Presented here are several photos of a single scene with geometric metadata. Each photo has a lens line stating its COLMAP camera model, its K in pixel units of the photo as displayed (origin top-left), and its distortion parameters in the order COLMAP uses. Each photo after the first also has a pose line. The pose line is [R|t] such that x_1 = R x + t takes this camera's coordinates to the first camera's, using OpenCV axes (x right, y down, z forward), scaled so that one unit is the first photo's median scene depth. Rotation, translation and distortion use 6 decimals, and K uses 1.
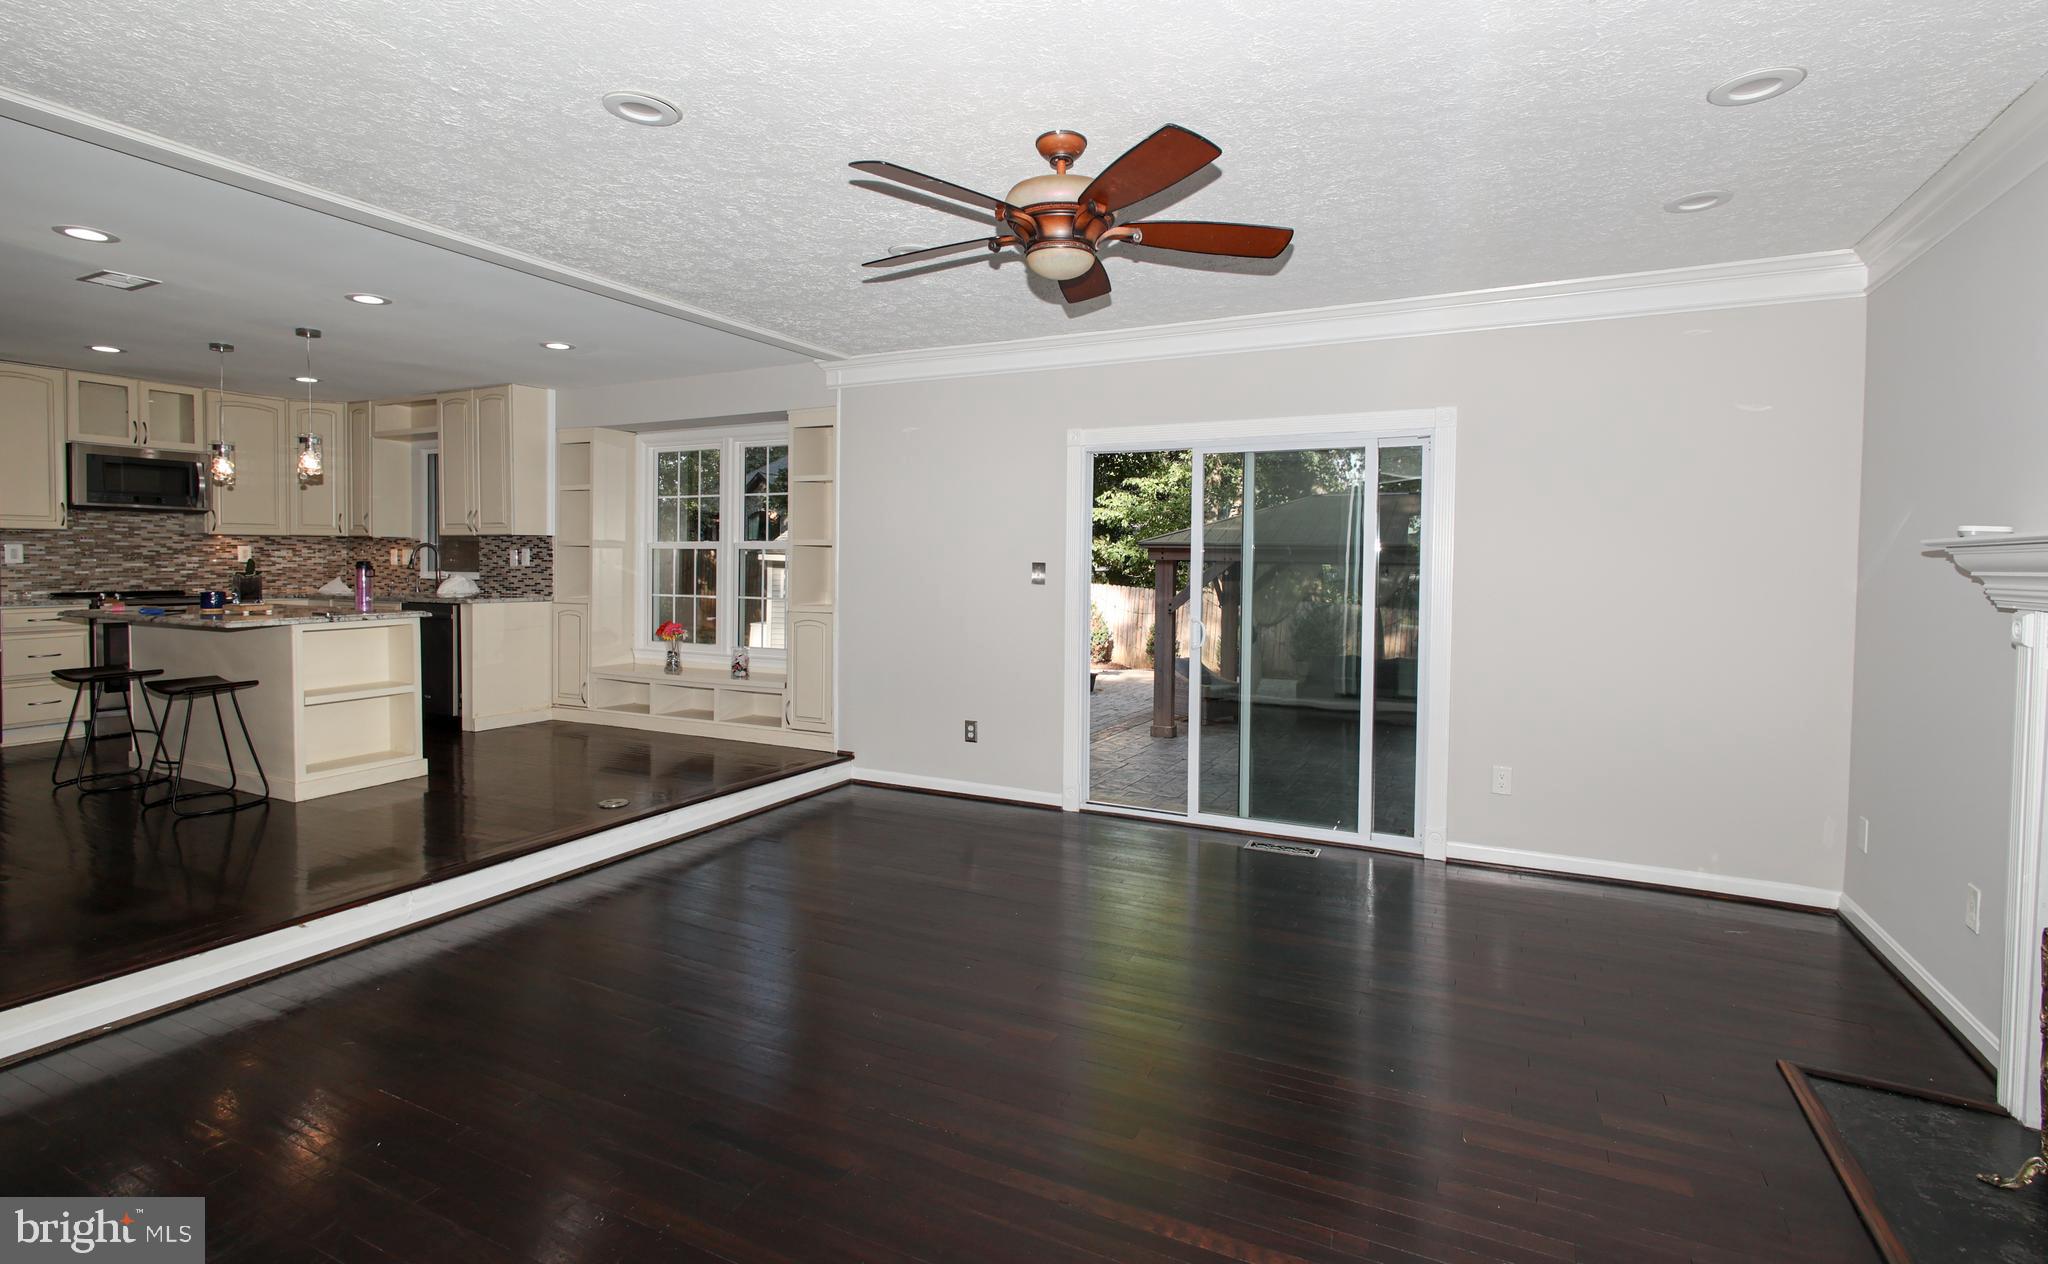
lens RADIAL K [[976.1, 0, 1021.5], [0, 976.1, 593.4], [0, 0, 1]] dist [0.007446, -0.001425]
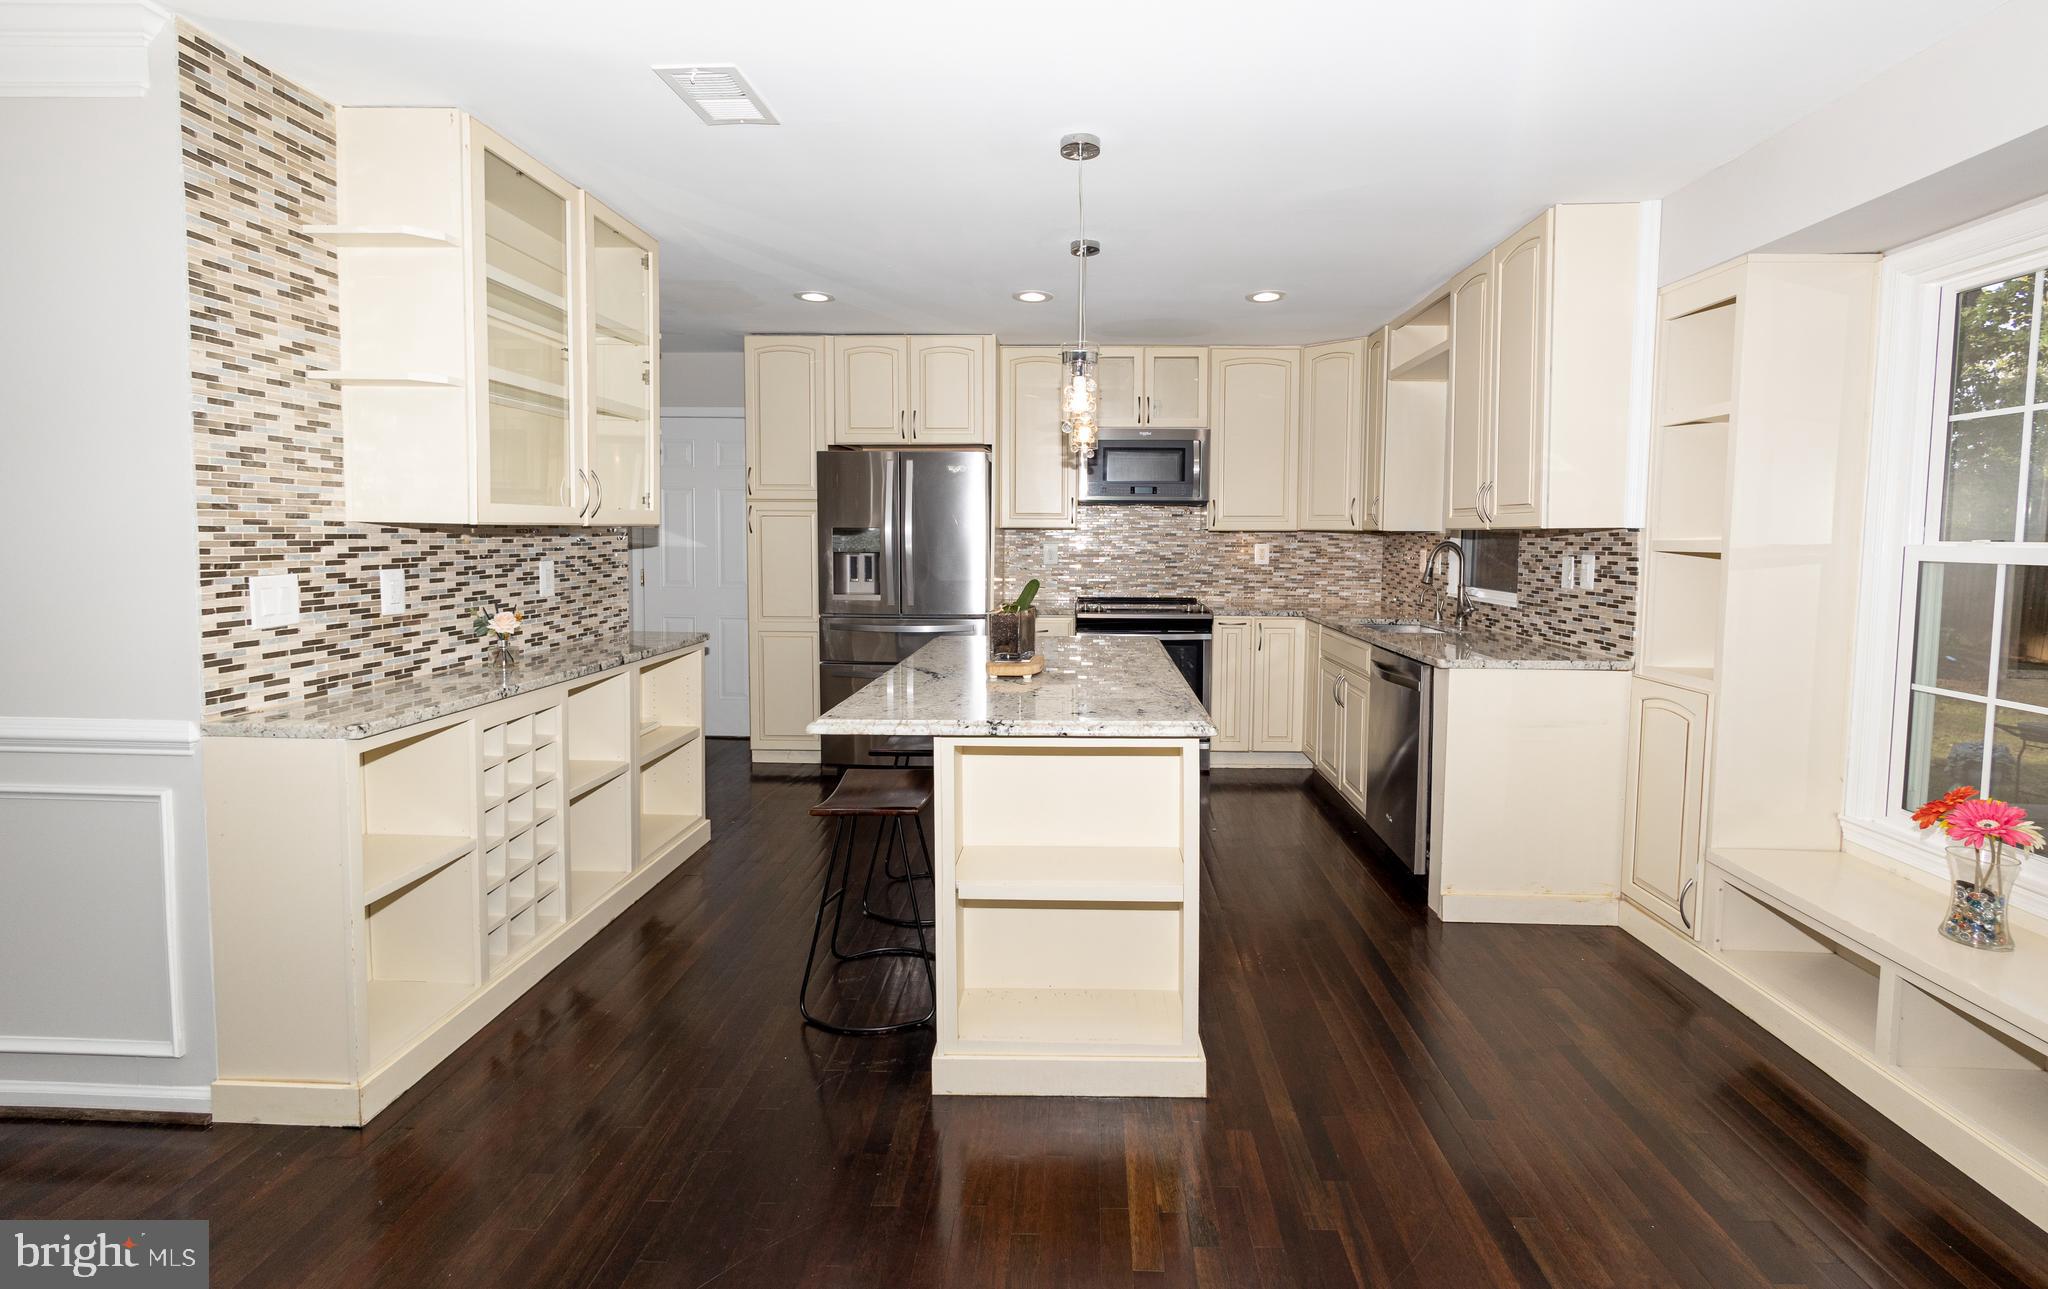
lens RADIAL K [[913.9, 0, 1053.2], [0, 913.9, 580.2], [0, 0, 1]] dist [-0.003220, 0.000177]
pose [[0.422410, 0.042659, -0.905400, -0.208360], [-0.034442, 0.998926, 0.030996, -0.038366], [0.905750, 0.018091, 0.423426, 0.569474]]
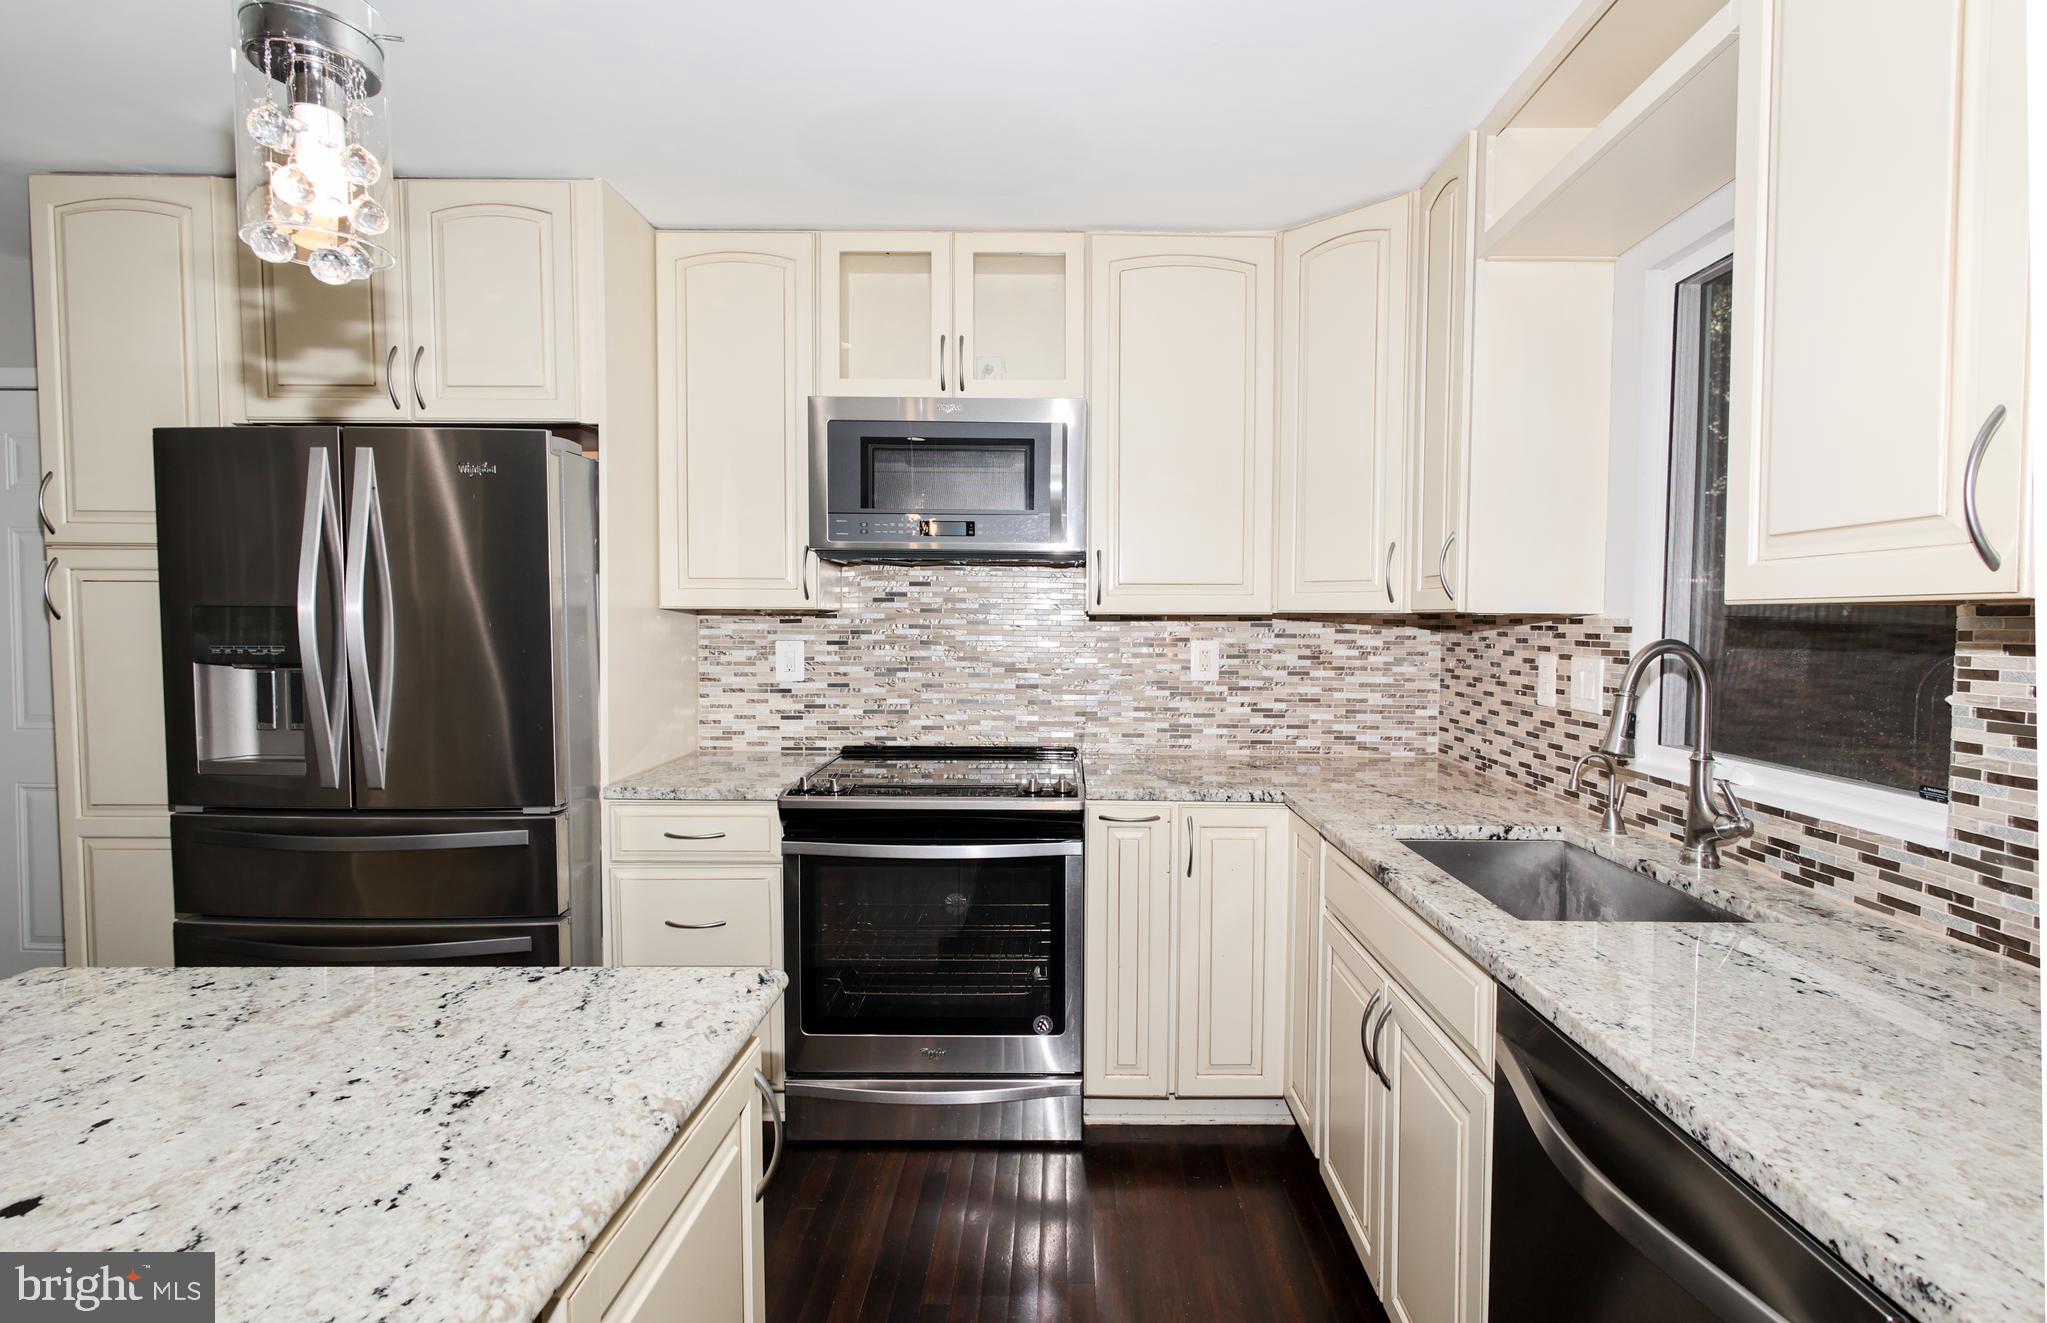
lens RADIAL K [[957.9, 0, 1050.6], [0, 957.9, 652.2], [0, 0, 1]] dist [0.010973, 0.000486]
pose [[0.440175, 0.025338, -0.897555, -0.495567], [-0.032783, 0.999389, 0.012136, -0.049051], [0.897313, 0.024083, 0.440736, 0.816713]]
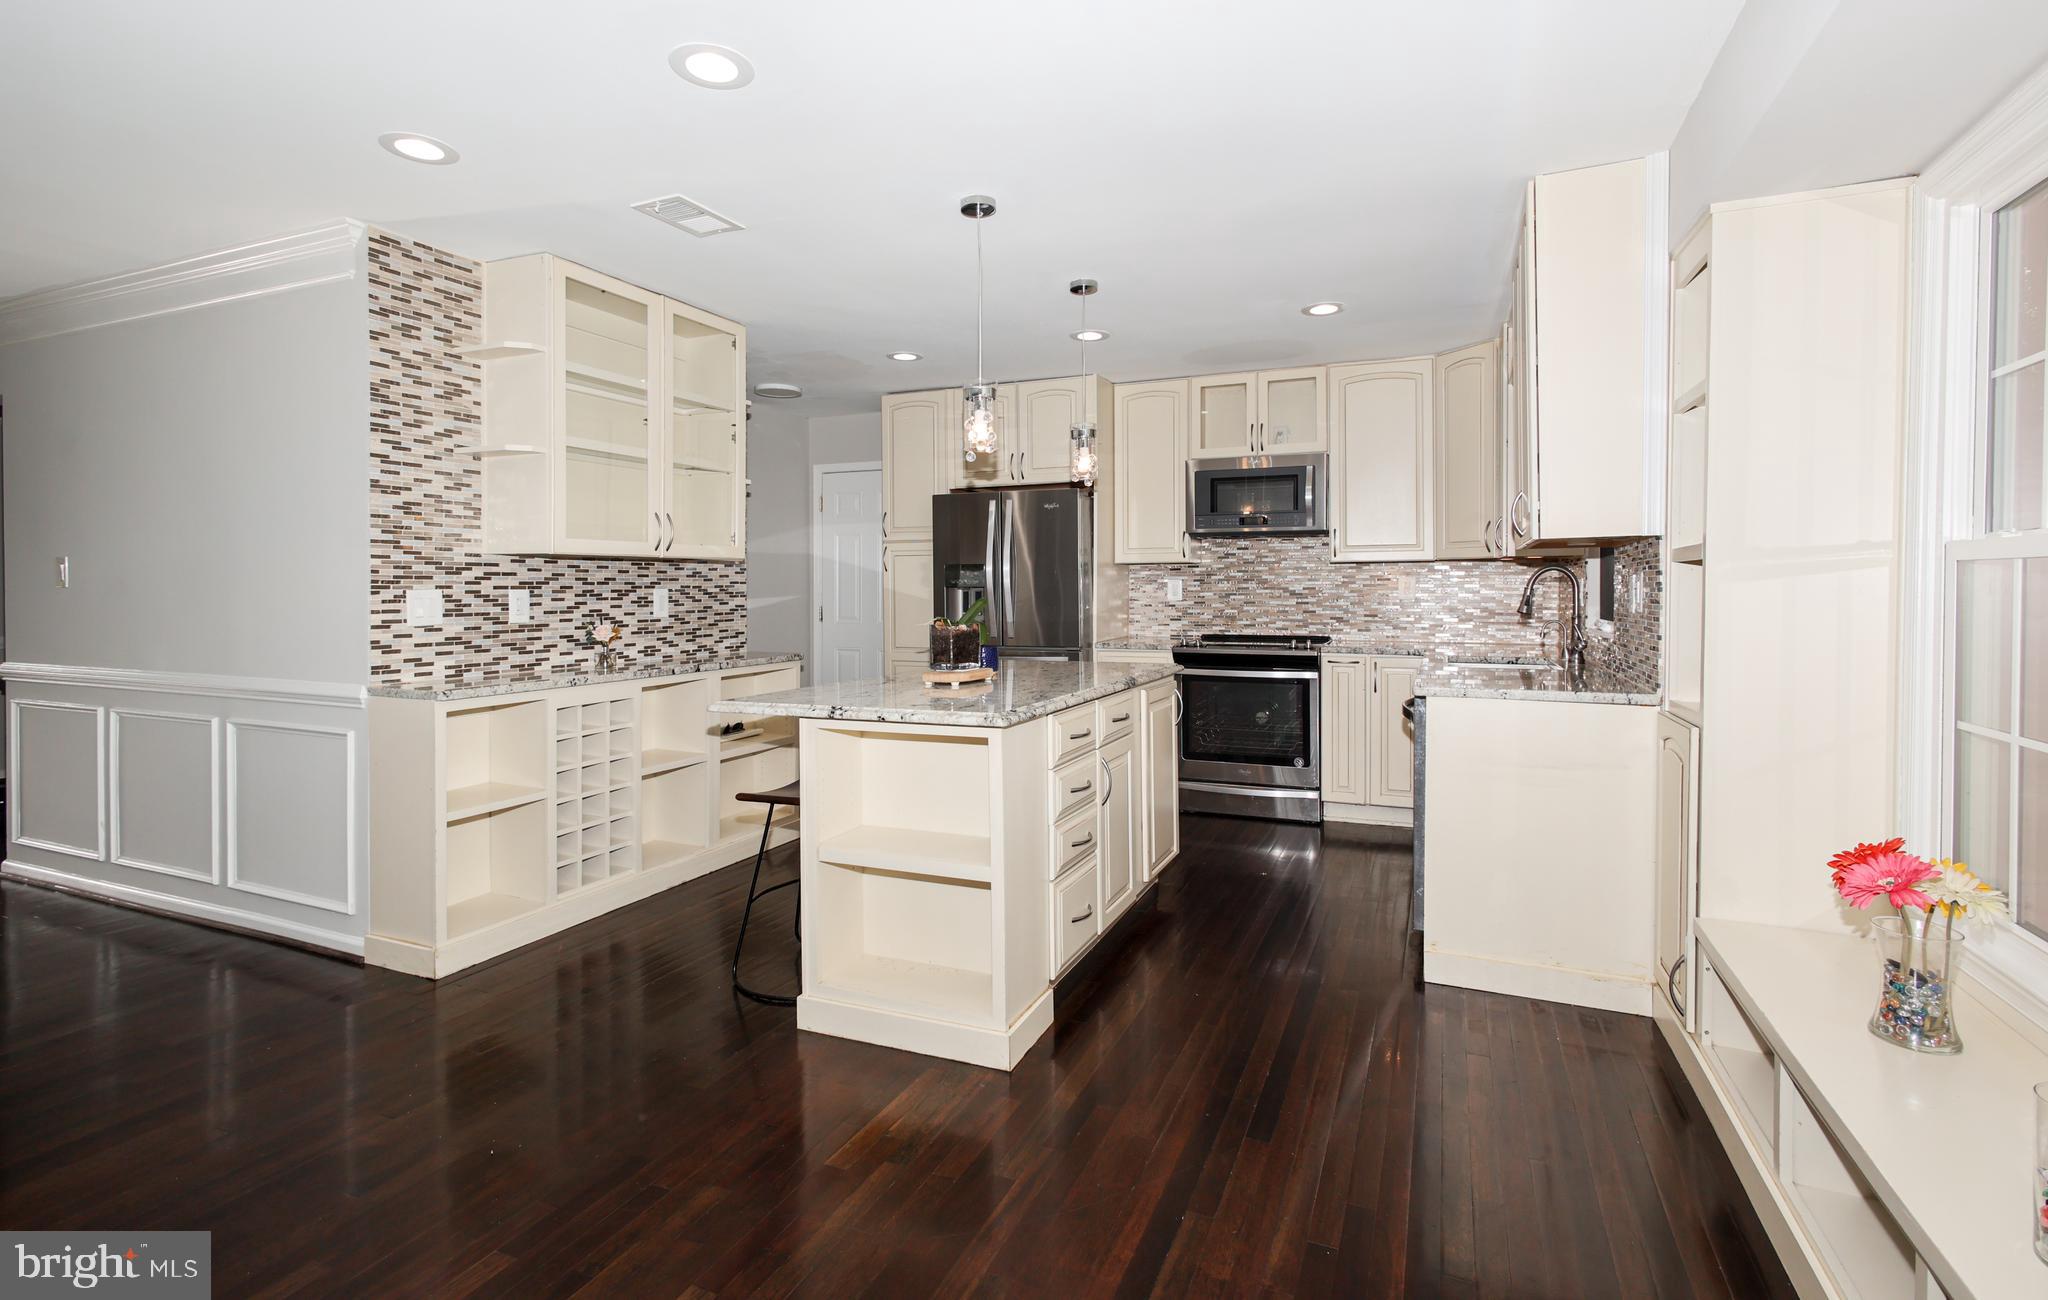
lens RADIAL K [[976.1, 0, 1009.8], [0, 976.1, 588.0], [0, 0, 1]] dist [0.007446, -0.001425]
pose [[0.045308, -0.006886, -0.998949, -0.109053], [-0.030902, 0.999488, -0.008292, -0.027203], [0.998495, 0.031245, 0.045072, 0.724111]]
